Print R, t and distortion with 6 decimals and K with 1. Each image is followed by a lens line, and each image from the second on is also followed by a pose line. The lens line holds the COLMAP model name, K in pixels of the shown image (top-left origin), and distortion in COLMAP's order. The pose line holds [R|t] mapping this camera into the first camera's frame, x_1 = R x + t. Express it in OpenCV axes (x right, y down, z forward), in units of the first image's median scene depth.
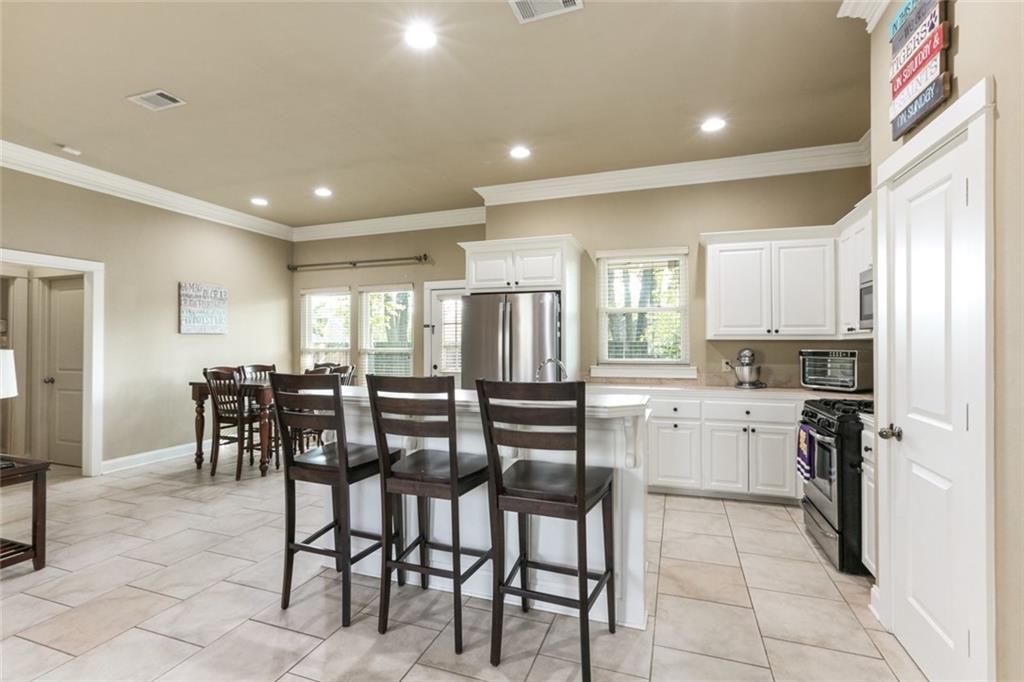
lens RADIAL K [[472.9, 0, 509.7], [0, 472.9, 336.4], [0, 0, 1]] dist [-0.000844, -0.000094]
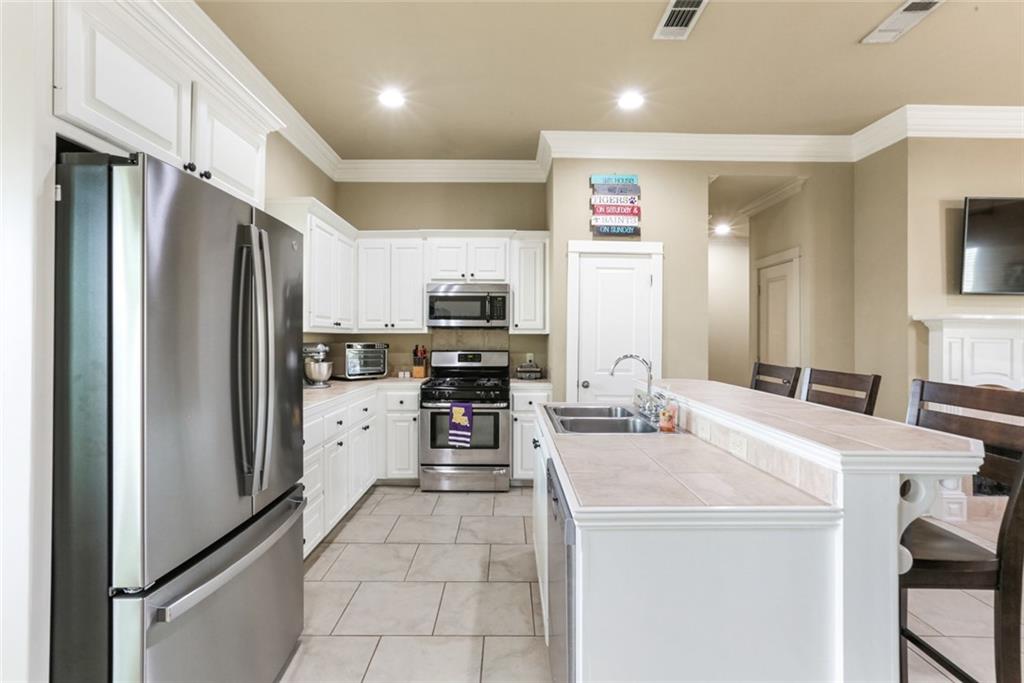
lens RADIAL K [[472.9, 0, 509.7], [0, 472.9, 336.9], [0, 0, 1]] dist [-0.000844, -0.000094]
pose [[-0.337916, -0.003484, 0.941170, -0.512837], [-0.020891, 0.999775, -0.003800, 0.012809], [-0.940945, -0.020946, -0.337912, 1.106416]]
